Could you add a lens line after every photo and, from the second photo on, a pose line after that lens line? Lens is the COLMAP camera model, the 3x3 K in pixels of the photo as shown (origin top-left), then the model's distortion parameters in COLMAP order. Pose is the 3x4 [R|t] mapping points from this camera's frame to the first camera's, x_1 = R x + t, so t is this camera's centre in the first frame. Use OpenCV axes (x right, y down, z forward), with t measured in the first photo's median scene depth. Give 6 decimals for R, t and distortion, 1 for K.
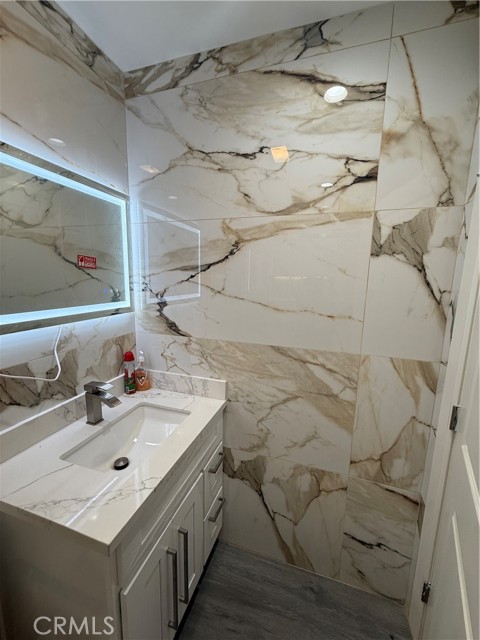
lens RADIAL K [[253.8, 0, 238.3], [0, 253.8, 319.2], [0, 0, 1]] dist [-0.000806, 0.000027]
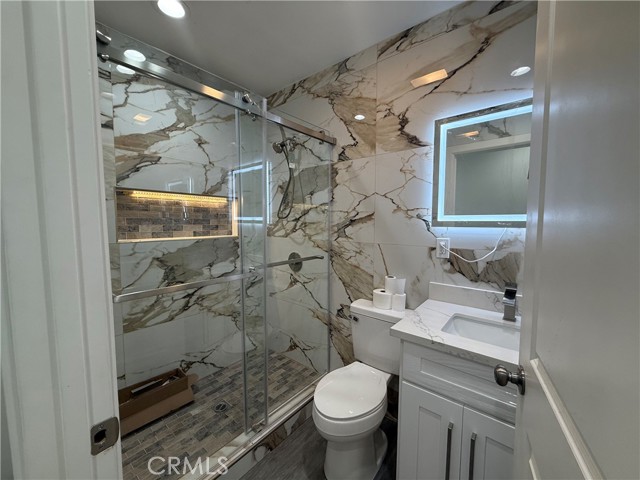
lens RADIAL K [[253.8, 0, 317.2], [0, 253.8, 239.8], [0, 0, 1]] dist [-0.000806, 0.000027]
pose [[0.356338, -0.083958, 0.930577, -0.455078], [0.140012, 0.989507, 0.035662, 0.216855], [-0.923807, 0.117584, 0.364354, -0.576080]]
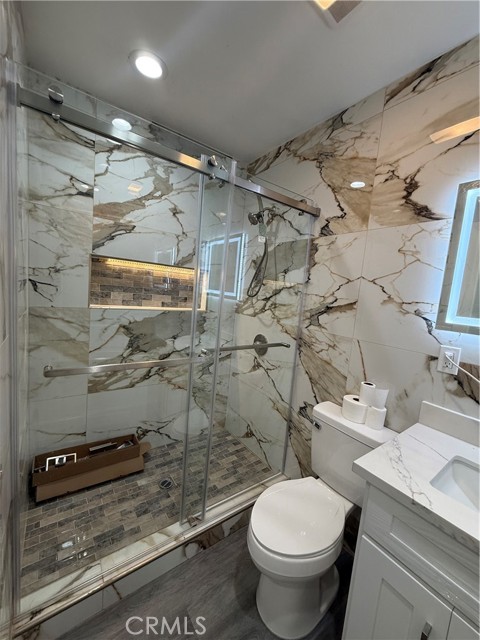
lens RADIAL K [[253.8, 0, 240.0], [0, 253.8, 318.1], [0, 0, 1]] dist [-0.000806, 0.000027]
pose [[0.571989, -0.054828, 0.818427, -0.246048], [0.042014, 0.998412, 0.037522, 0.170484], [-0.819185, 0.012923, 0.573384, -0.597445]]
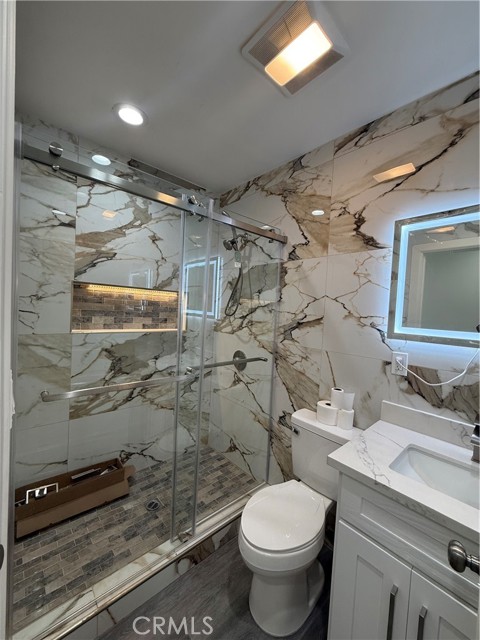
lens RADIAL K [[253.8, 0, 239.8], [0, 253.8, 318.4], [0, 0, 1]] dist [-0.000806, 0.000027]
pose [[0.485418, -0.023921, 0.873955, -0.361616], [0.084348, 0.996244, -0.019581, 0.155207], [-0.870204, 0.083221, 0.485612, -0.636817]]
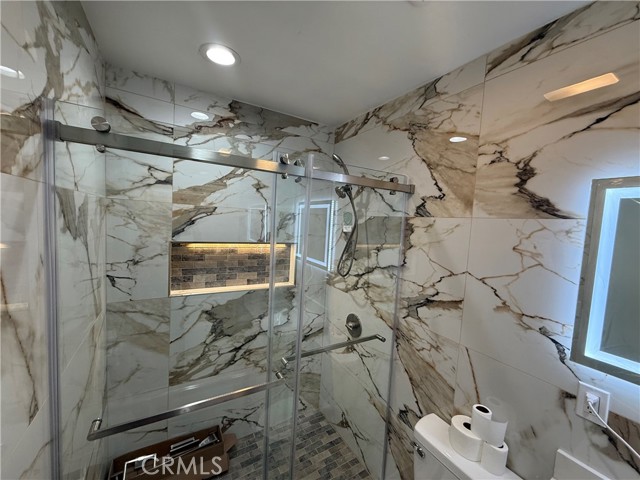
lens RADIAL K [[253.8, 0, 317.8], [0, 253.8, 240.0], [0, 0, 1]] dist [-0.000806, 0.000027]
pose [[0.642412, -0.037037, 0.765464, -0.073886], [0.068248, 0.997628, -0.009007, -0.117041], [-0.763315, 0.058028, 0.643415, -0.585333]]
